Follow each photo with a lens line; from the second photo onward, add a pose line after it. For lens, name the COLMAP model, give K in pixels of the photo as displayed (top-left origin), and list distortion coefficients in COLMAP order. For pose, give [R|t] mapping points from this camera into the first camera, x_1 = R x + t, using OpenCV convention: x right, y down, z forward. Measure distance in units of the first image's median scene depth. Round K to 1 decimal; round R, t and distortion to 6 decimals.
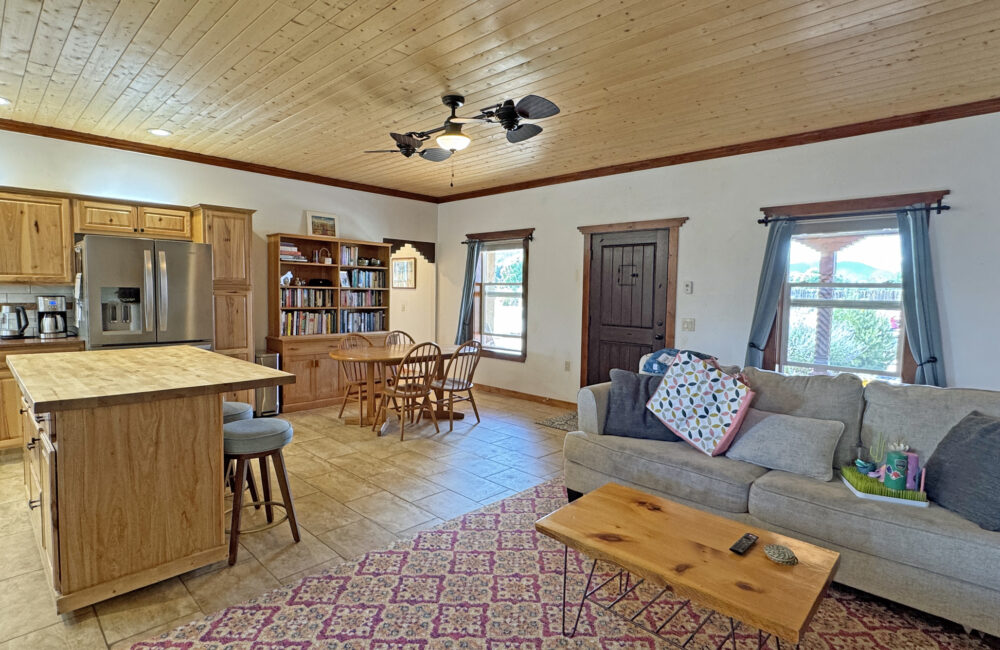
lens RADIAL K [[509.6, 0, 495.8], [0, 509.6, 326.4], [0, 0, 1]] dist [-0.002754, 0.000000]
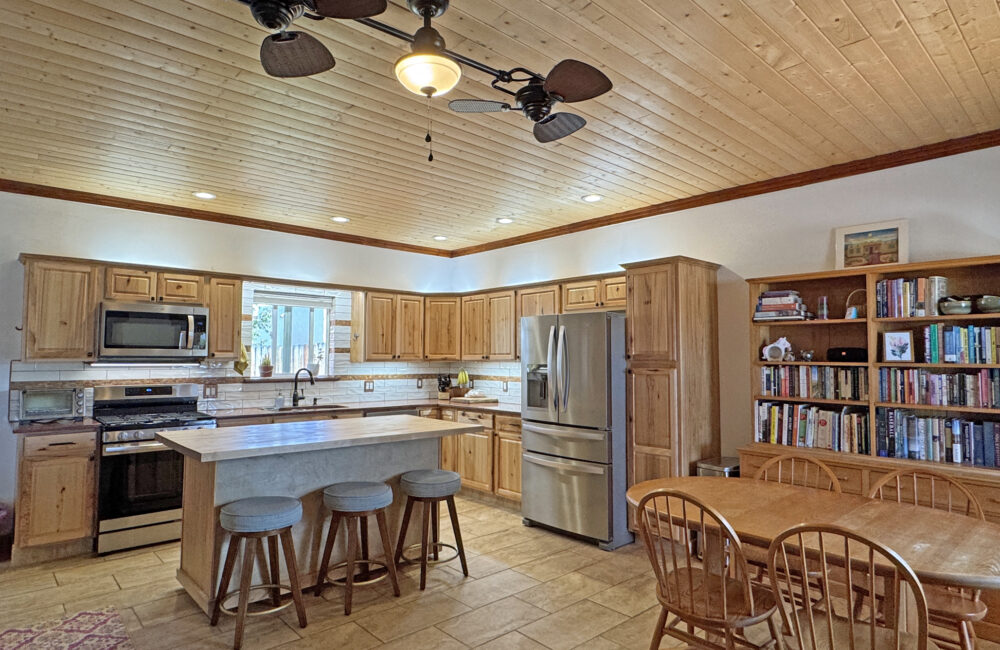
lens RADIAL K [[572.6, 0, 496.0], [0, 572.6, 323.0], [0, 0, 1]] dist [-0.000250, 0.001623]
pose [[-0.065493, -0.076520, -0.994915, 0.352833], [-0.075020, 0.994611, -0.071558, -0.060314], [0.995029, 0.069952, -0.070881, 0.843960]]
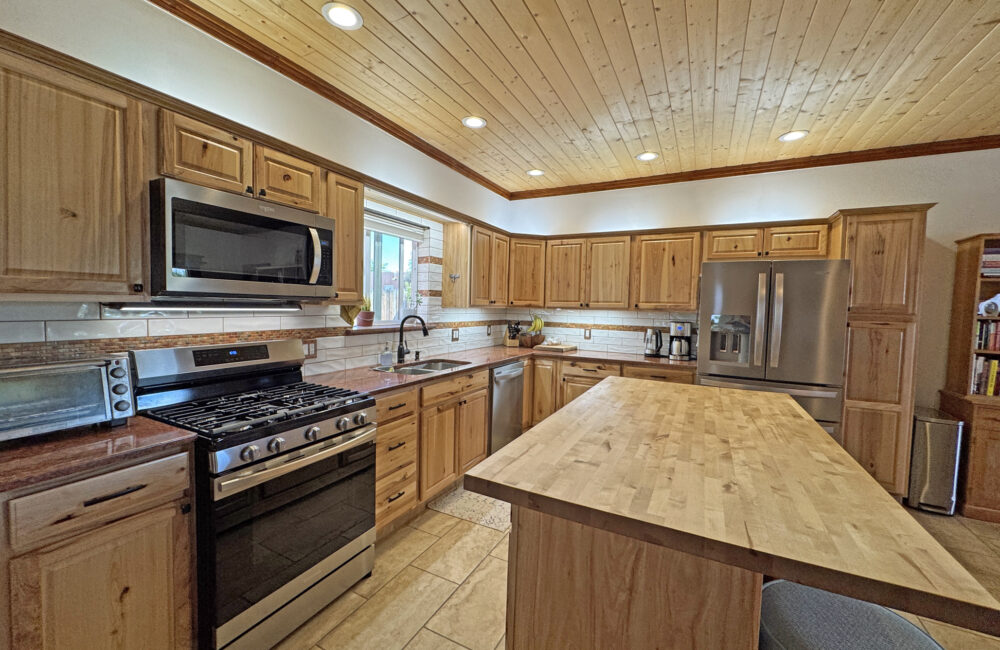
lens RADIAL K [[401.7, 0, 499.5], [0, 401.7, 322.8], [0, 0, 1]] dist [-0.000719, -0.000047]
pose [[0.291067, 0.033810, -0.956105, -0.133622], [-0.086274, 0.996231, 0.008964, -0.027990], [0.952805, 0.079878, 0.292887, 0.325071]]
